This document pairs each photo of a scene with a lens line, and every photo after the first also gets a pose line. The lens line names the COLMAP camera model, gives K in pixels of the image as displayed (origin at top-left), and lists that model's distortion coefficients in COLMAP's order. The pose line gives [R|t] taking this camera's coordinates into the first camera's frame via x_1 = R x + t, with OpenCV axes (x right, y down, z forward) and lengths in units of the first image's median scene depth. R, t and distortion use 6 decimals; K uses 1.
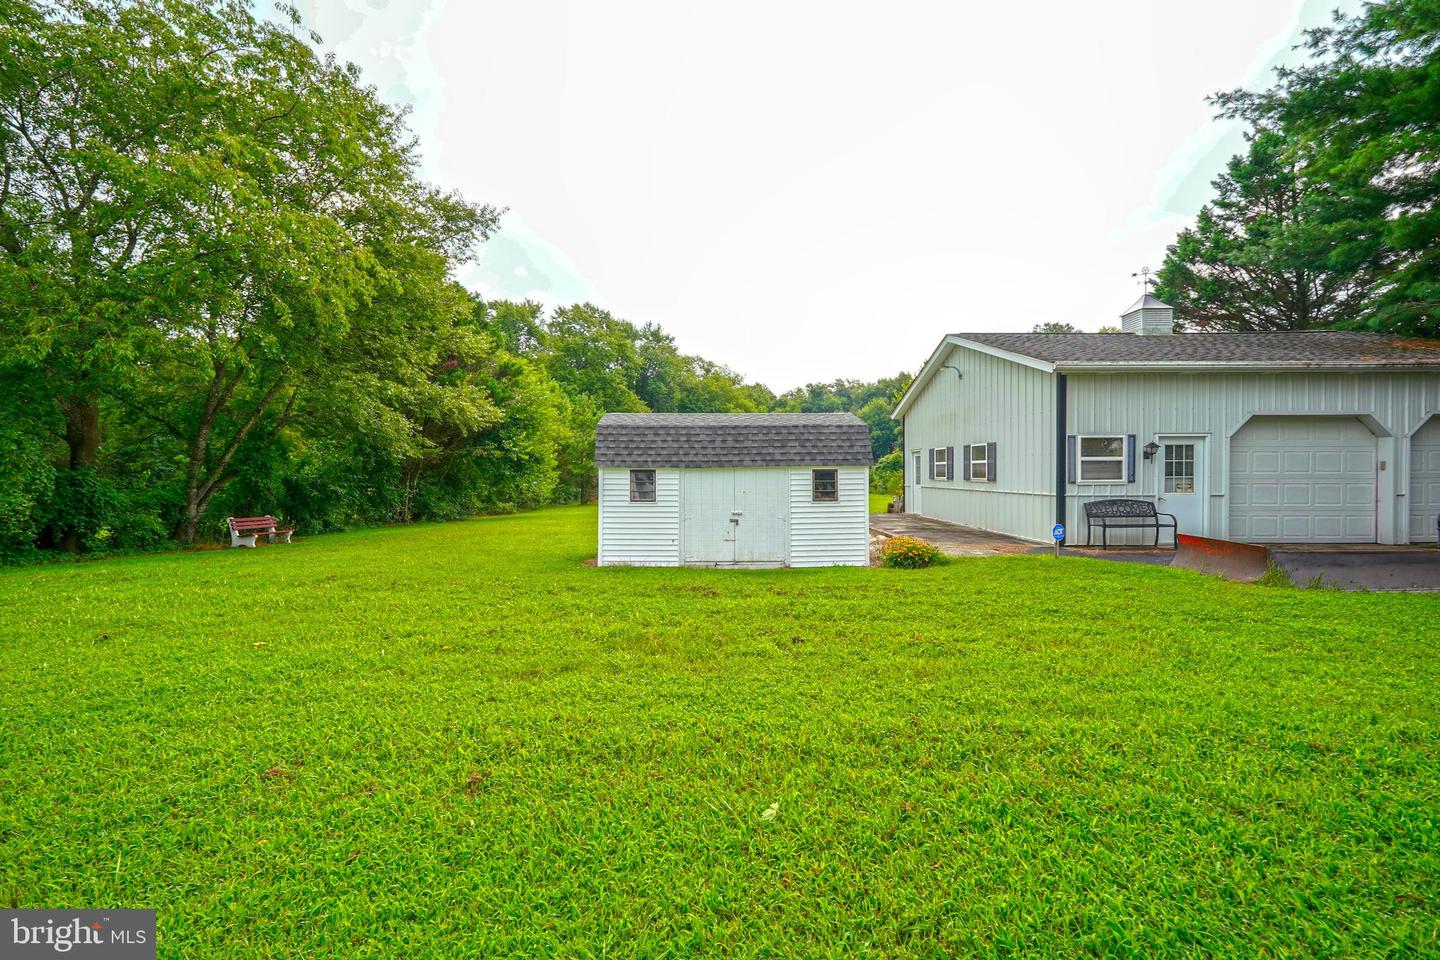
lens RADIAL K [[613.1, 0, 719.3], [0, 613.1, 480.3], [0, 0, 1]] dist [-0.002593, -0.000423]
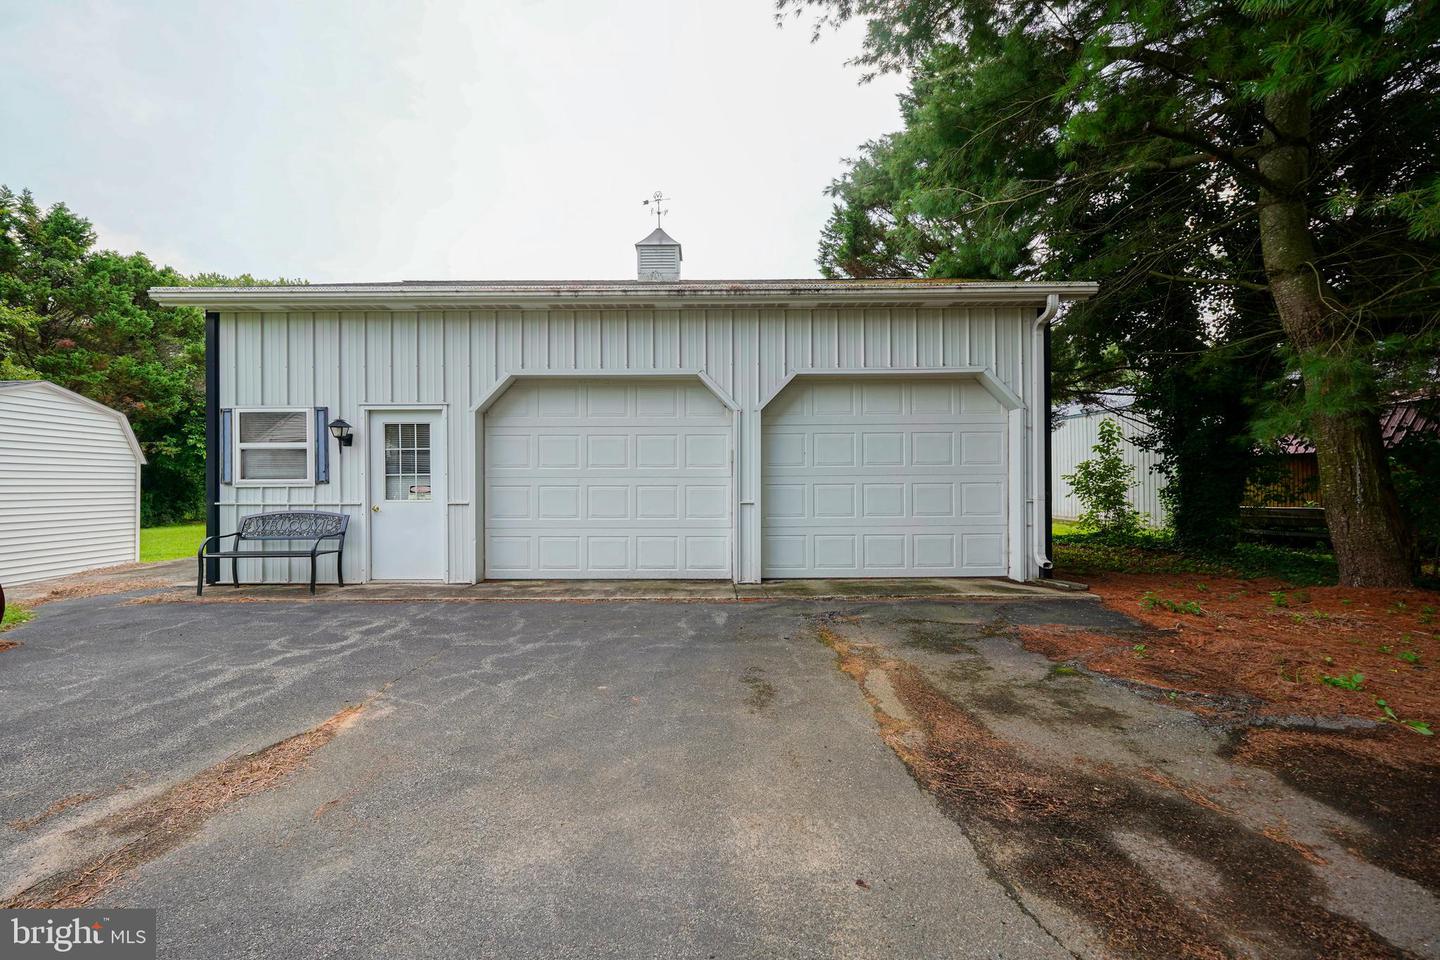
lens RADIAL K [[613.1, 0, 709.9], [0, 613.1, 482.1], [0, 0, 1]] dist [-0.002593, -0.000423]
pose [[0.999741, 0.001773, -0.022673, 1.084417], [-0.001966, 0.999962, -0.008483, 0.006440], [0.022657, 0.008526, 0.999707, 0.382856]]
